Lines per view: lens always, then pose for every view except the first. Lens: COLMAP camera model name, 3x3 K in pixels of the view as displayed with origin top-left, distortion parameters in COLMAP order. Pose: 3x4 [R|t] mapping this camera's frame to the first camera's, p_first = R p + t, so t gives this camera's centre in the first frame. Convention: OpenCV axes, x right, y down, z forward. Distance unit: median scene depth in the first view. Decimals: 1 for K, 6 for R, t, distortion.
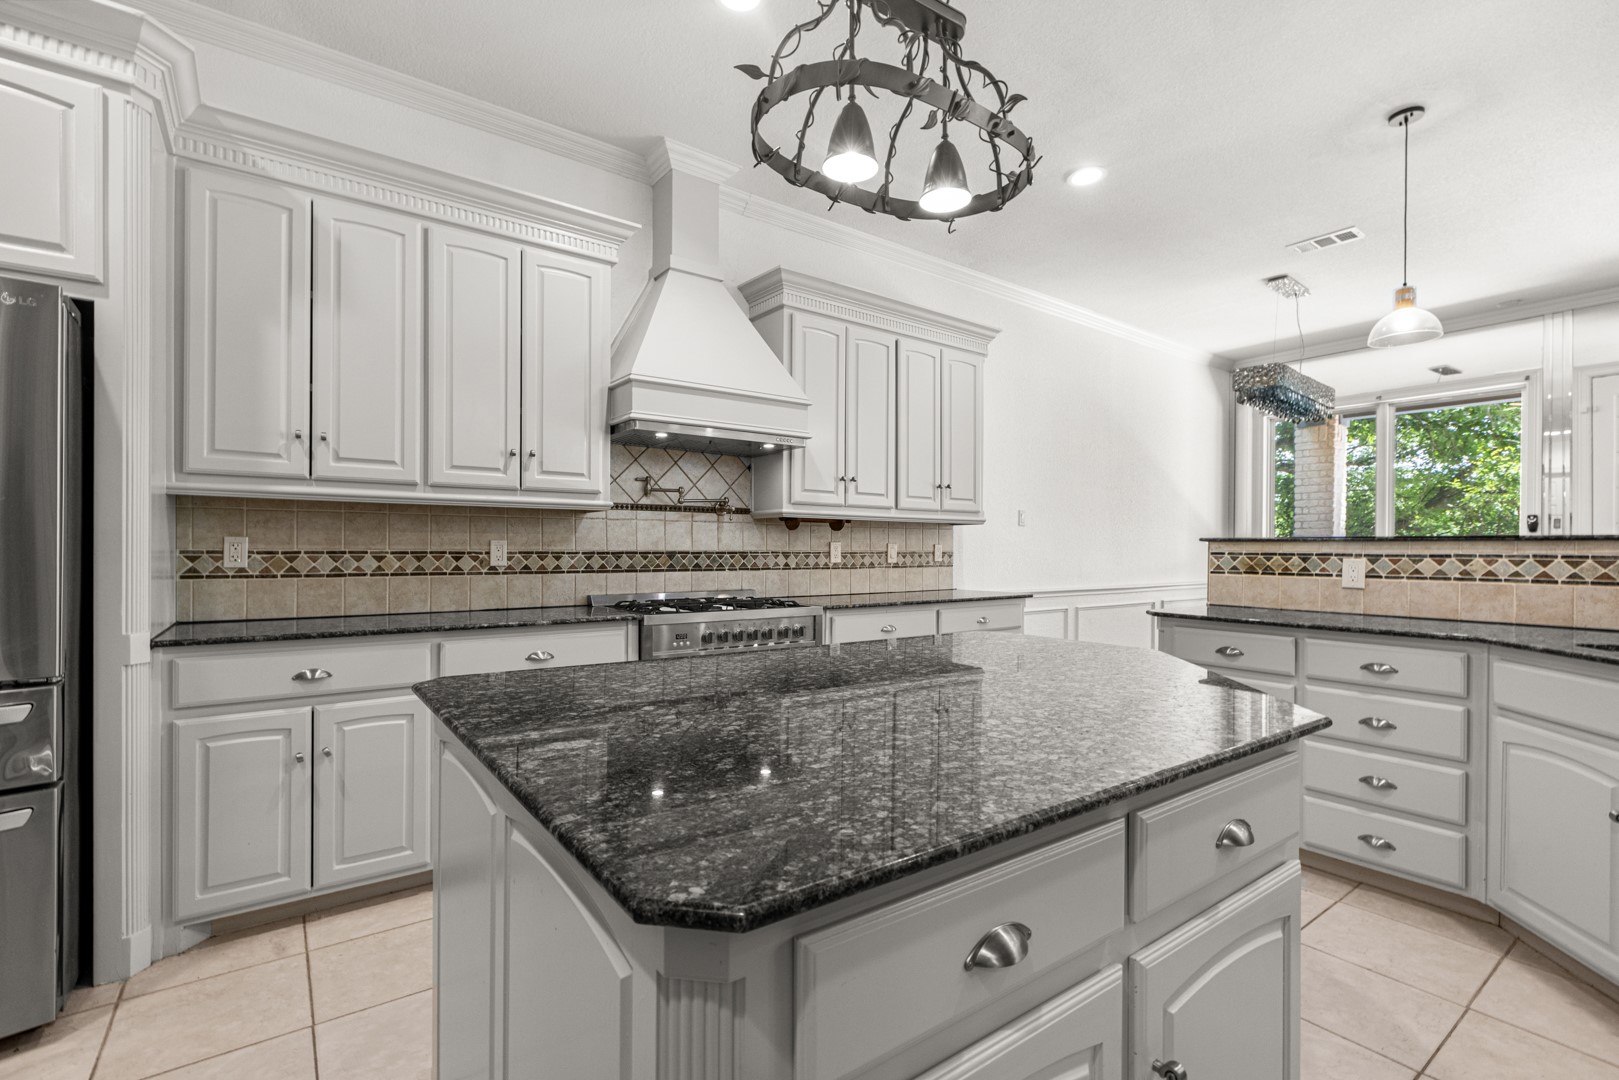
lens RADIAL K [[727.6, 0, 796.6], [0, 727.6, 546.3], [0, 0, 1]] dist [0.001116, 0.000203]
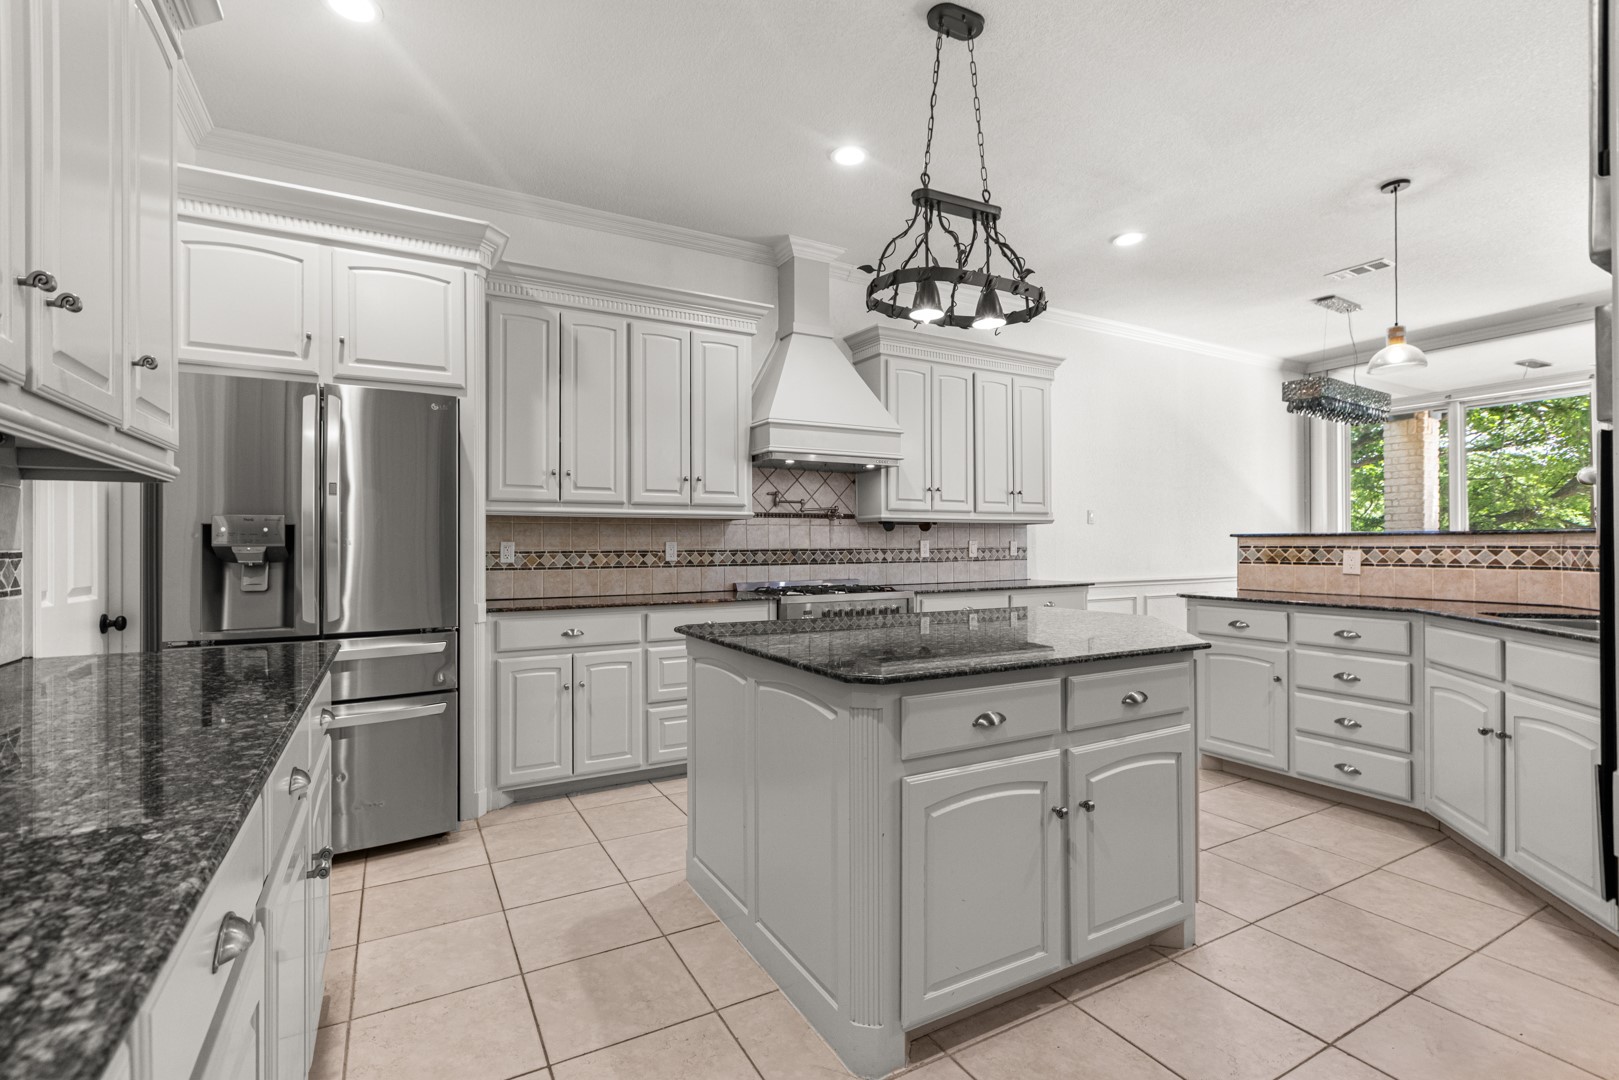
lens RADIAL K [[731.8, 0, 800.4], [0, 731.8, 540.9], [0, 0, 1]] dist [-0.000098, 0.000112]
pose [[0.992706, -0.010047, -0.120145, -0.007767], [0.009751, 0.999948, -0.003049, -0.003870], [0.120169, 0.001855, 0.992752, -0.330969]]
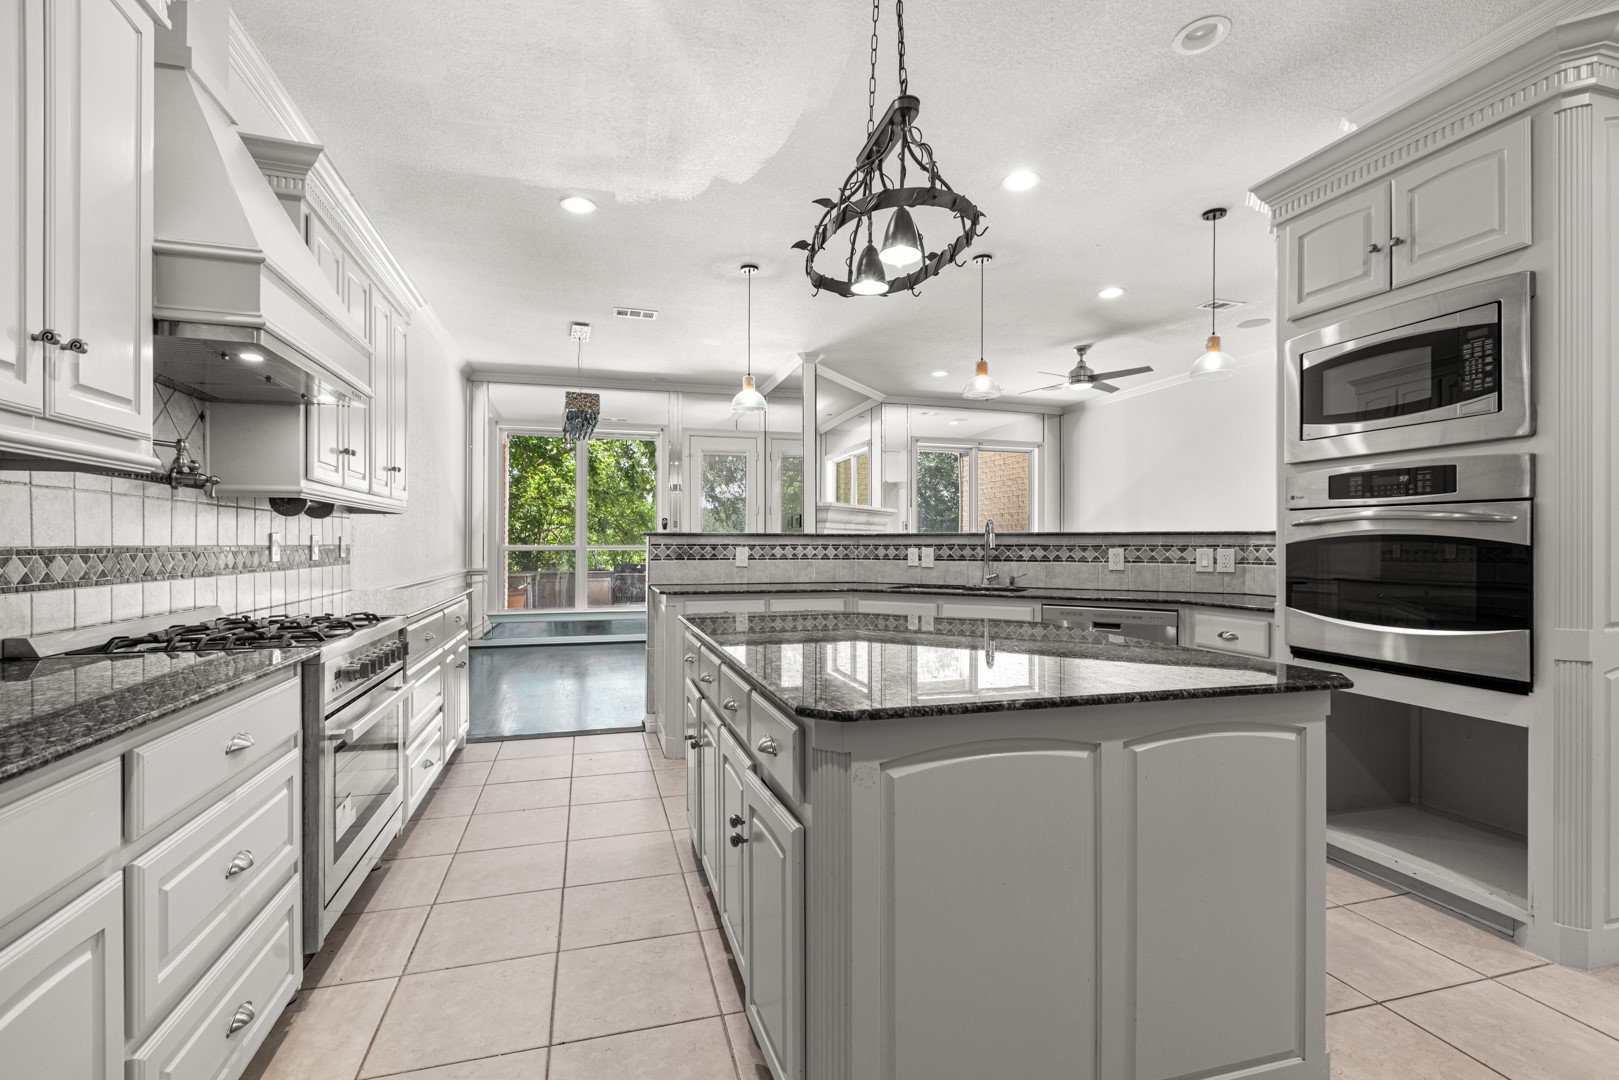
lens RADIAL K [[720.6, 0, 791.4], [0, 720.6, 539.7], [0, 0, 1]] dist [-0.000371, -0.000063]
pose [[0.343150, -0.000482, 0.939280, -0.614550], [-0.003375, 0.999993, 0.001746, -0.002283], [-0.939274, -0.003770, 0.343146, 0.379714]]
